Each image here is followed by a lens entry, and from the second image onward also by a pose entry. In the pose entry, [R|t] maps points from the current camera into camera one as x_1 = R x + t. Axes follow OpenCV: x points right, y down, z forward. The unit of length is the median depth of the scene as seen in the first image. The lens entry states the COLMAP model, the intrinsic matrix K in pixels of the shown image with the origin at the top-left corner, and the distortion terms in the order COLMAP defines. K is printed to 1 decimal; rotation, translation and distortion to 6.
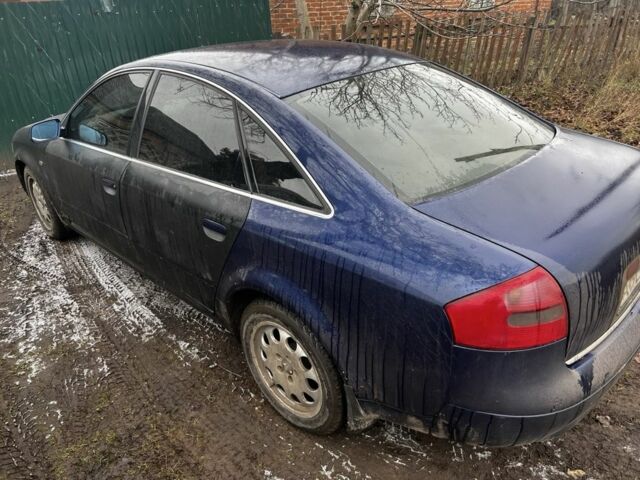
lens RADIAL K [[480.1, 0, 319.9], [0, 480.1, 239.8], [0, 0, 1]] dist [0.043189, -0.038897]
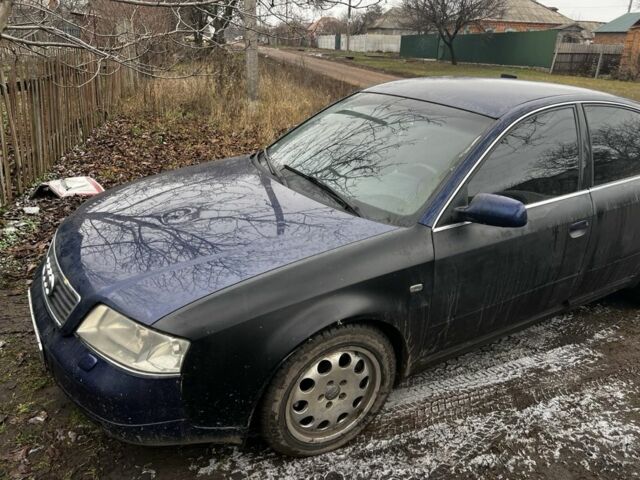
lens RADIAL K [[480.1, 0, 317.2], [0, 480.1, 239.2], [0, 0, 1]] dist [0.043189, -0.038897]
pose [[0.251171, -0.326083, 0.911363, -1.226982], [0.384556, 0.897667, 0.215199, -0.421492], [-0.888274, 0.296418, 0.350865, 0.973517]]
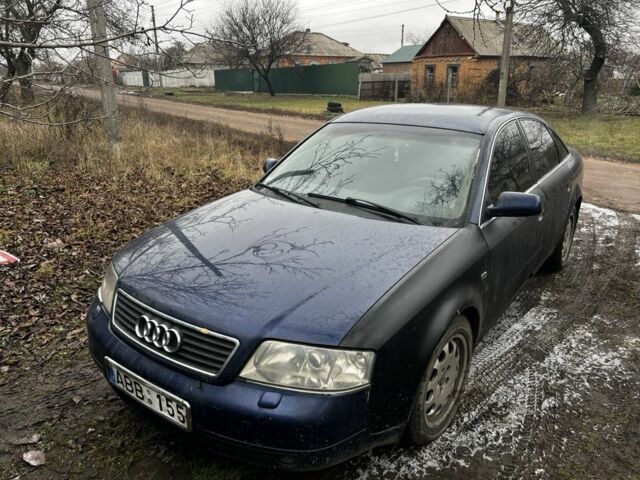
lens RADIAL K [[480.1, 0, 320.0], [0, 480.1, 241.9], [0, 0, 1]] dist [0.043189, -0.038897]
pose [[-0.129277, -0.284479, 0.949926, -1.317414], [0.439869, 0.842104, 0.312052, -0.577411], [-0.888708, 0.458184, 0.016269, 1.297393]]
